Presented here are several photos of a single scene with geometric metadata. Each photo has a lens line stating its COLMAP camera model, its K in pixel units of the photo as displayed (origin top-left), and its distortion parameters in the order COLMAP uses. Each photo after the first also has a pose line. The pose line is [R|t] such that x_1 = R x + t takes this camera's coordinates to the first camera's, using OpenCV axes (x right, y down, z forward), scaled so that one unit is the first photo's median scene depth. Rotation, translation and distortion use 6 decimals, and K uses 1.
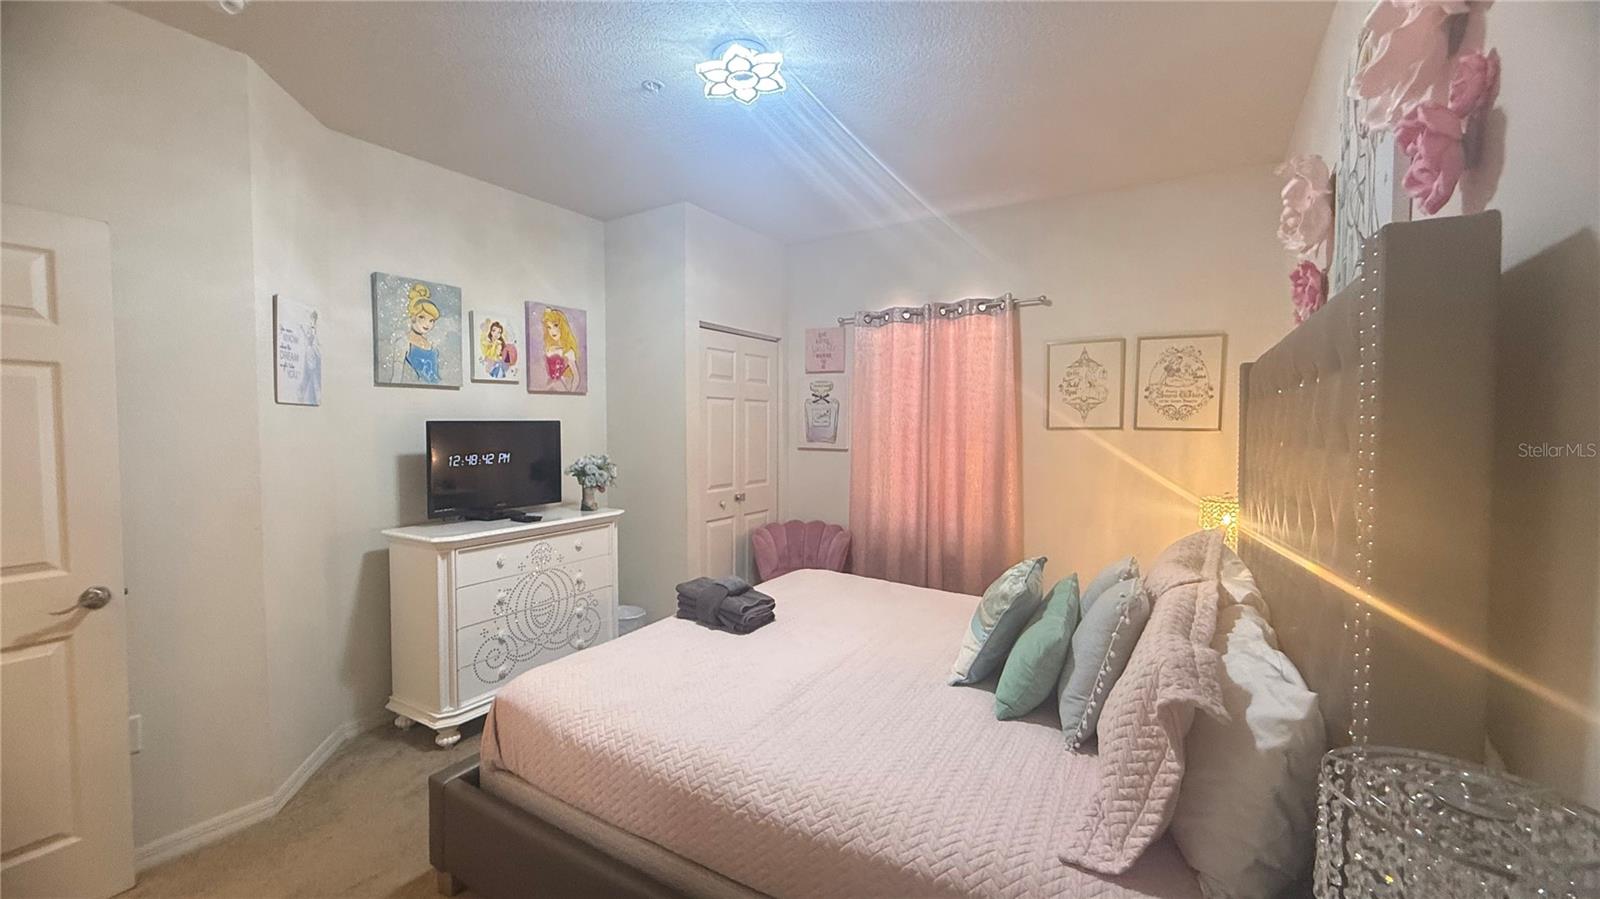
lens RADIAL K [[638.7, 0, 795.5], [0, 638.7, 453.2], [0, 0, 1]] dist [-0.000038, 0.001694]
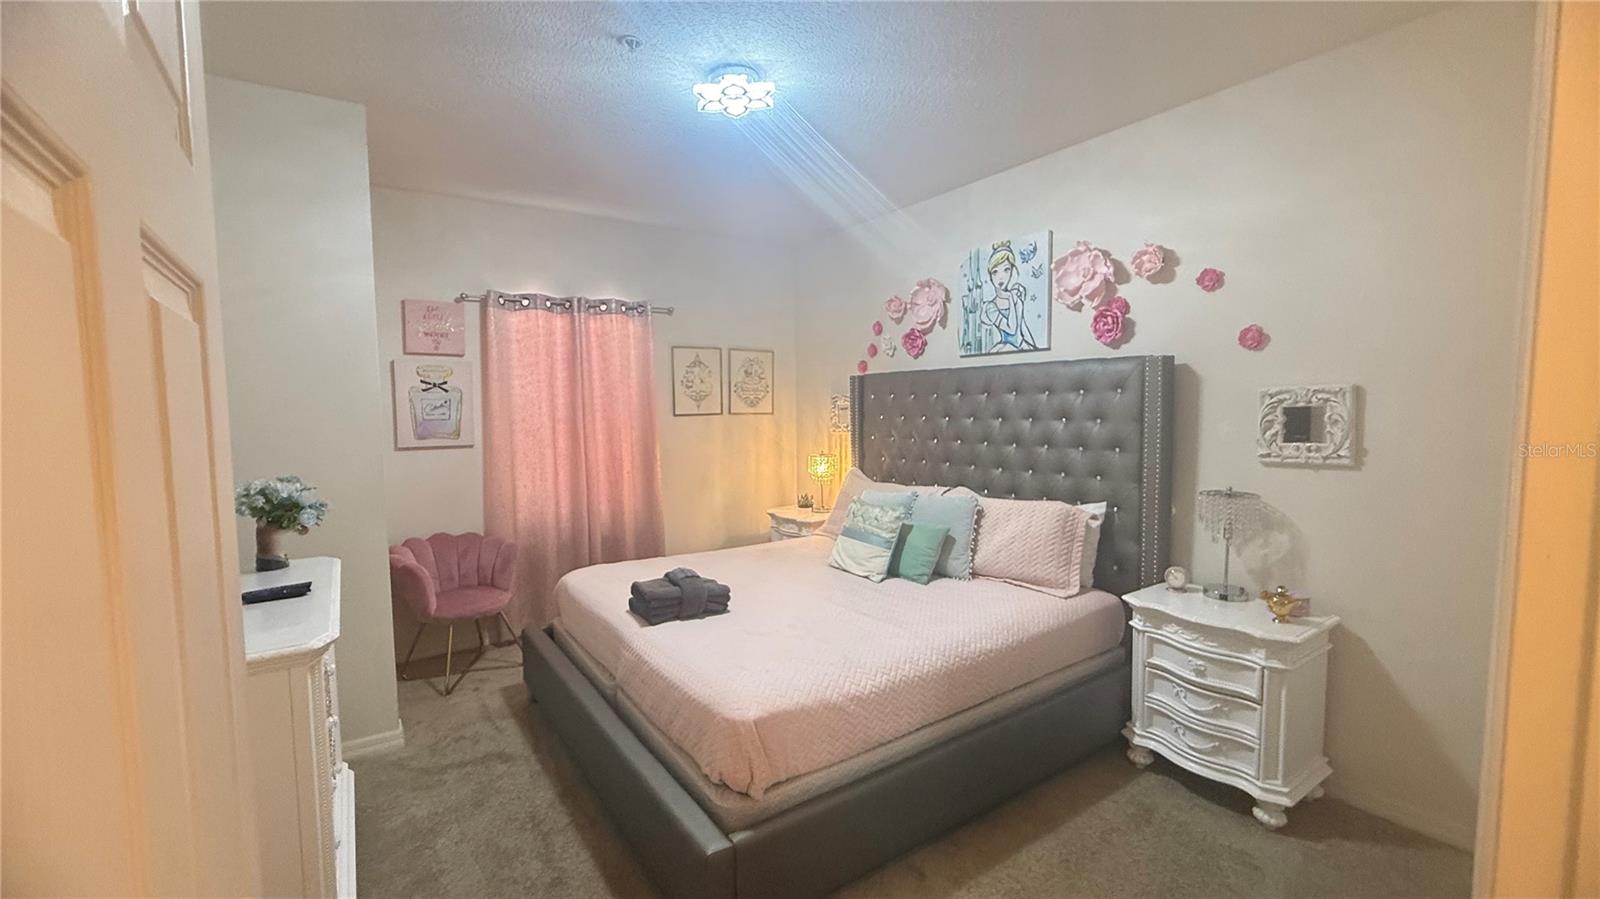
lens RADIAL K [[638.7, 0, 793.9], [0, 638.7, 450.5], [0, 0, 1]] dist [-0.000038, 0.001694]
pose [[0.412201, -0.073695, 0.908108, -0.645115], [0.055932, 0.996890, 0.055512, -0.027457], [-0.909374, 0.027910, 0.415041, 0.285584]]
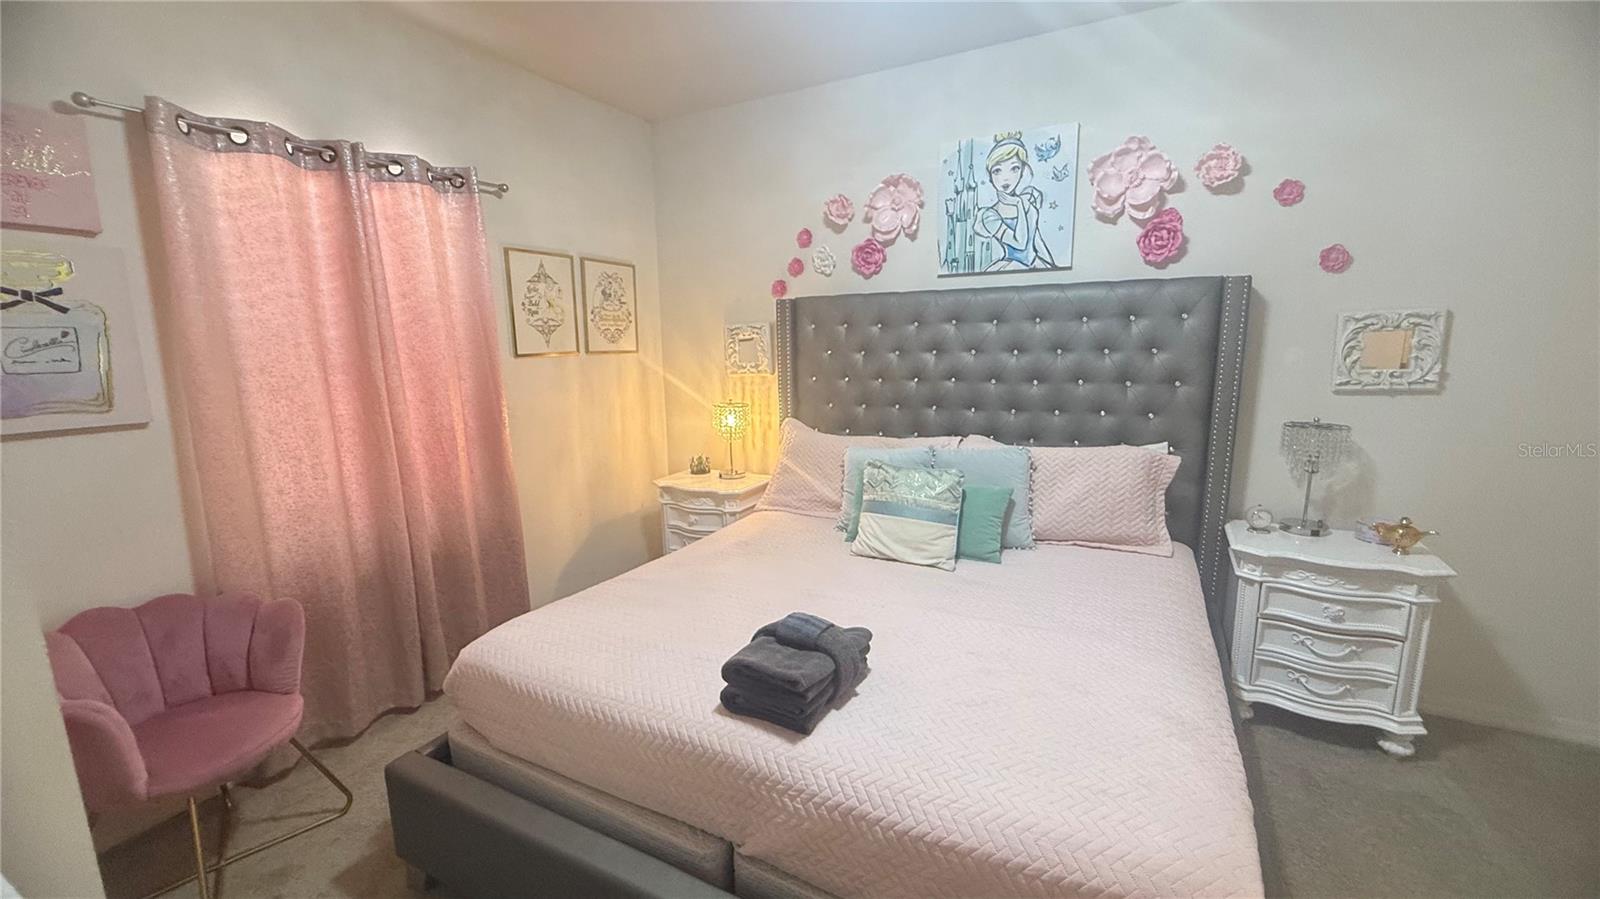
lens RADIAL K [[638.7, 0, 794.5], [0, 638.7, 449.7], [0, 0, 1]] dist [-0.000038, 0.001694]
pose [[-0.055000, -0.174717, 0.983081, -0.452428], [0.066320, 0.981758, 0.178193, -0.043790], [-0.996281, 0.074999, -0.042410, 0.702110]]
